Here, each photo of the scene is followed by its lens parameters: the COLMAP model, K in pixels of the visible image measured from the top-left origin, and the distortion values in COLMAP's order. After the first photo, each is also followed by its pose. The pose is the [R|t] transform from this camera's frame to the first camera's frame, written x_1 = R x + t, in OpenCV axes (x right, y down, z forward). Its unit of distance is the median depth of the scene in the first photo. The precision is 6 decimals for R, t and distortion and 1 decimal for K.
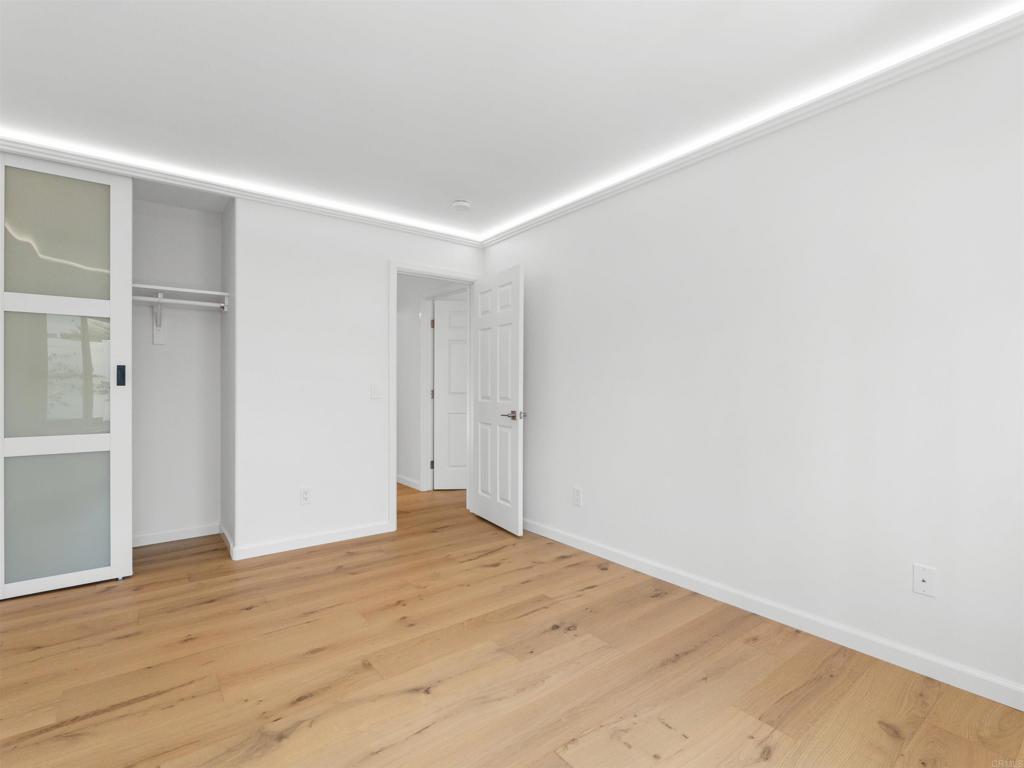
lens RADIAL K [[489.0, 0, 507.1], [0, 489.0, 386.8], [0, 0, 1]] dist [-0.009131, -0.000063]
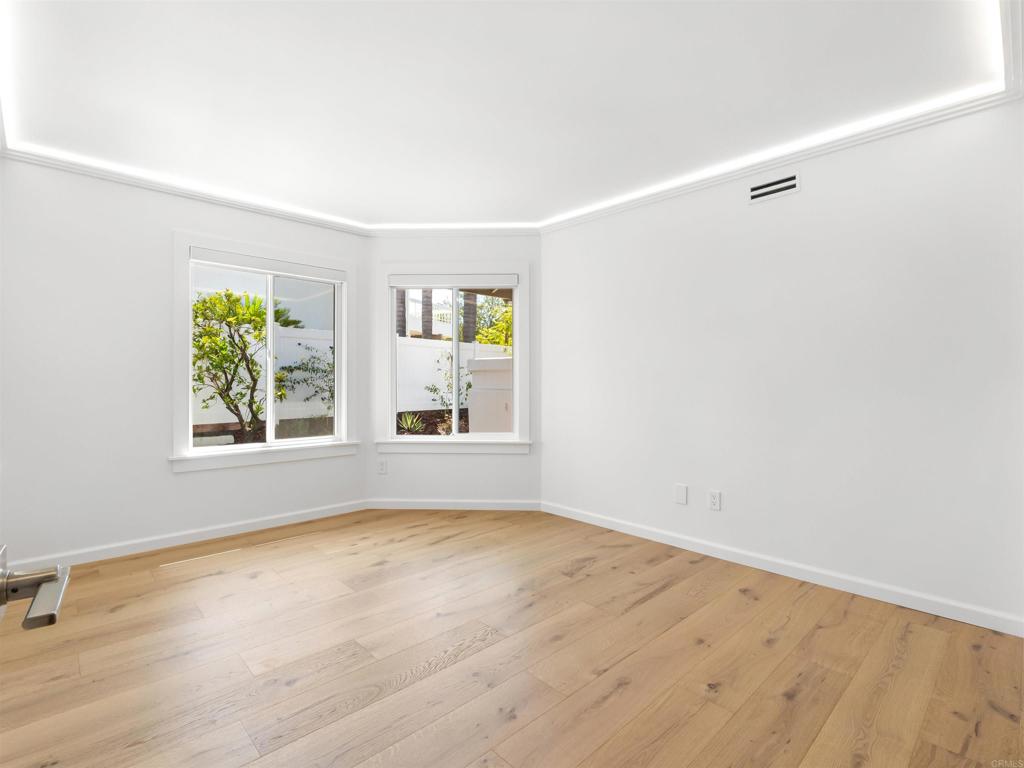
lens RADIAL K [[489.0, 0, 507.1], [0, 489.0, 386.8], [0, 0, 1]] dist [-0.009131, -0.000063]
pose [[-0.994234, -0.003902, -0.107163, -0.167254], [-0.005324, 0.999902, 0.012984, 0.004920], [0.107102, 0.013480, -0.994157, 1.881399]]
